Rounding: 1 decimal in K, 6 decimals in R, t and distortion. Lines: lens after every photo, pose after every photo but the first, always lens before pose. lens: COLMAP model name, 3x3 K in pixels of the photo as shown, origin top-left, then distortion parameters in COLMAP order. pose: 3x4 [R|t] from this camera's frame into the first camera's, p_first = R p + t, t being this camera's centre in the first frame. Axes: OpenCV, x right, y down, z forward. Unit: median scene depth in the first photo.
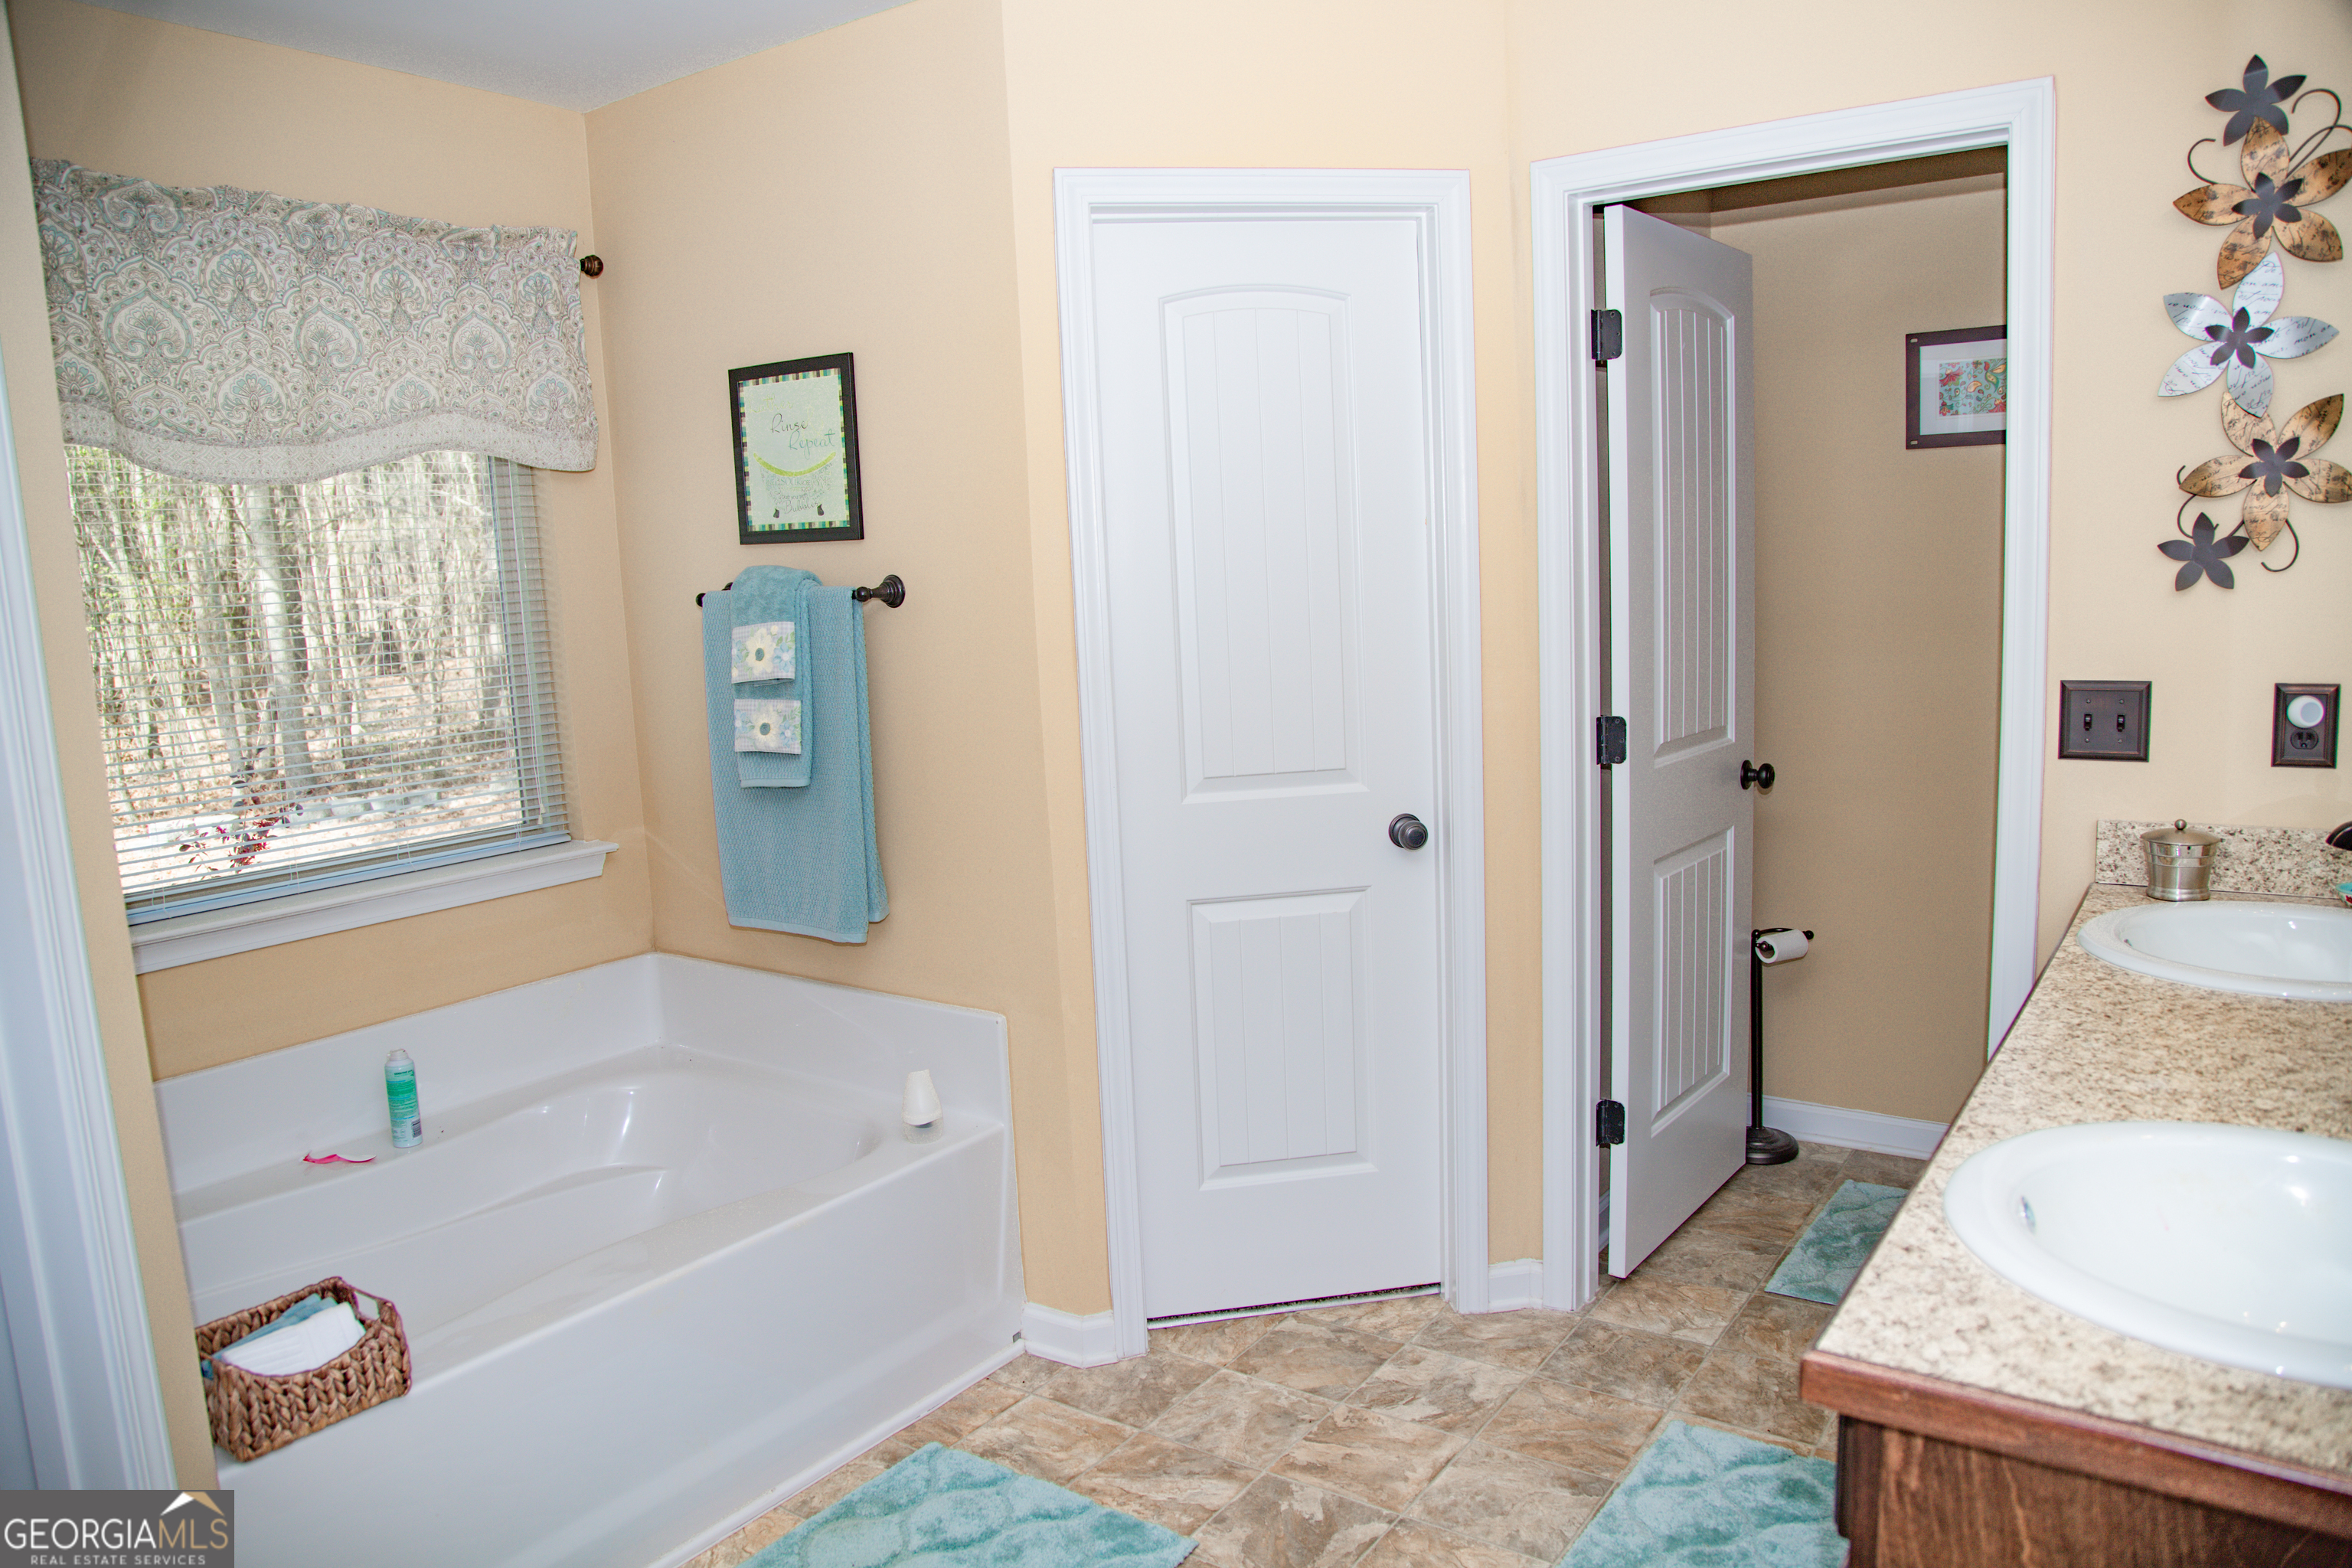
lens RADIAL K [[1603.8, 0, 1120.5], [0, 1603.8, 794.9], [0, 0, 1]] dist [-0.130643, 0.071301]
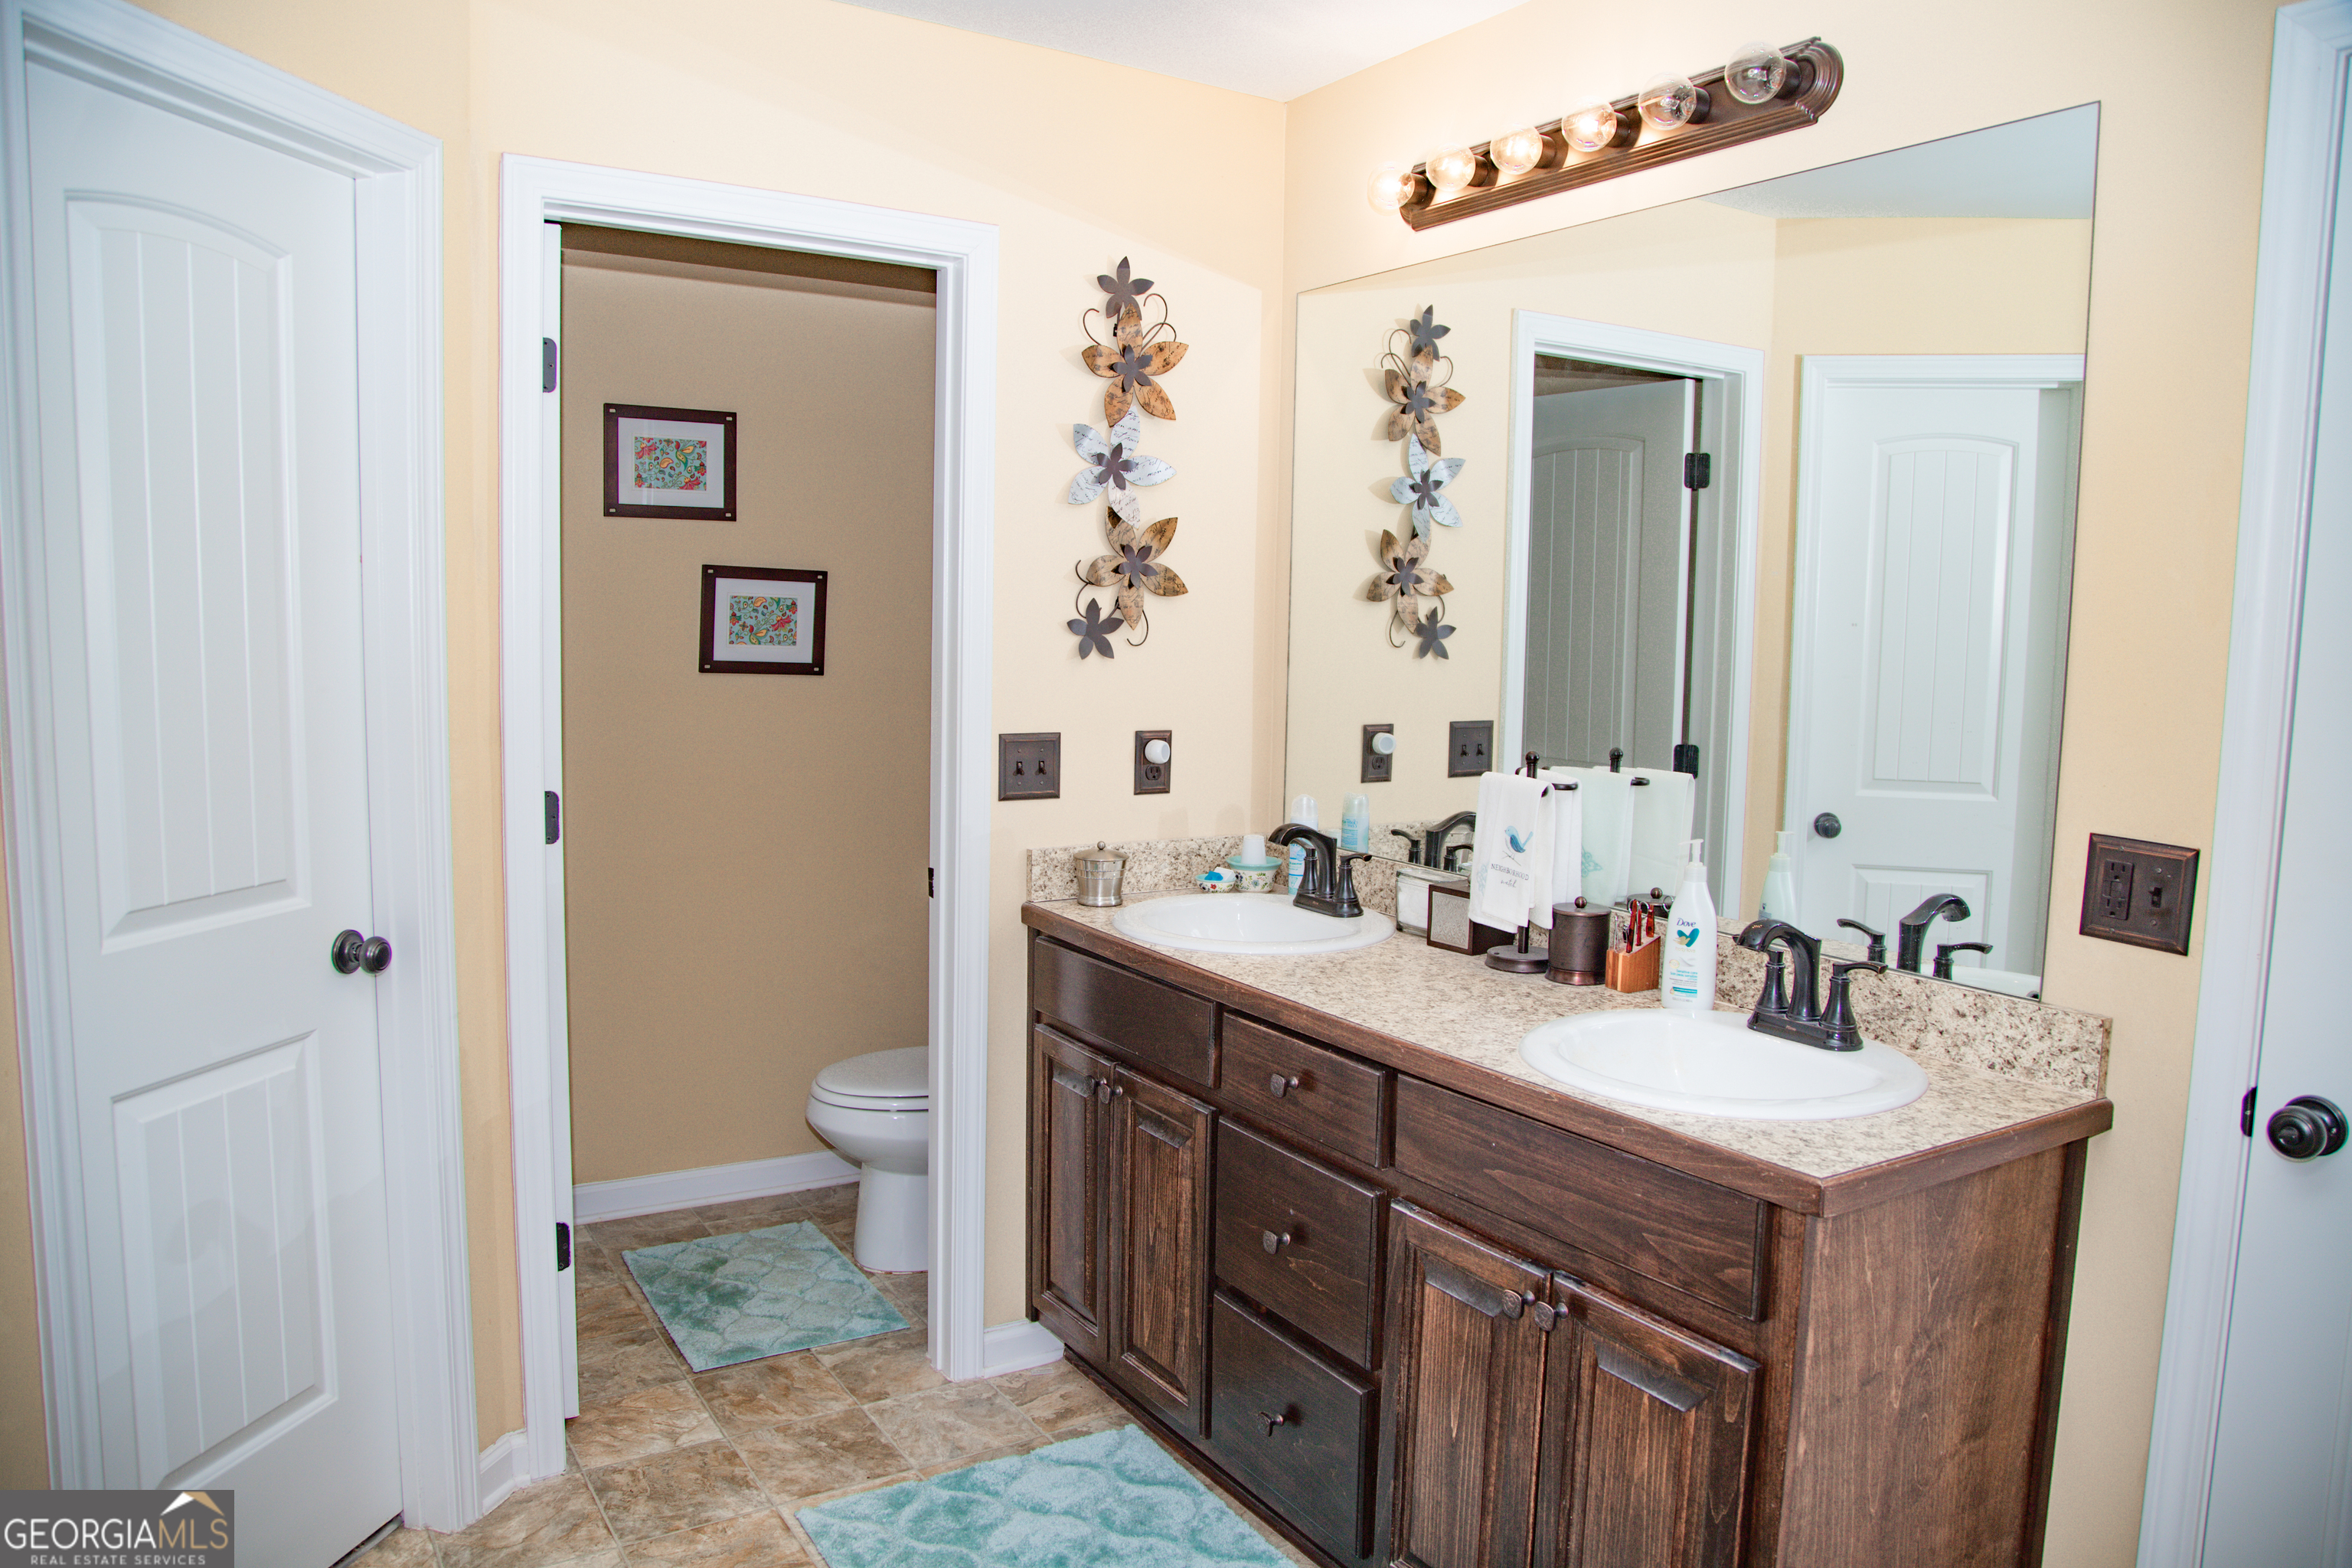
lens RADIAL K [[1629.8, 0, 1176.0], [0, 1629.8, 784.0], [0, 0, 1]] dist [-0.122672, 0.070944]
pose [[0.366963, -0.044989, 0.929147, -0.522704], [0.095428, 0.995381, 0.010507, -0.038721], [-0.925328, 0.084811, 0.369561, 0.445047]]
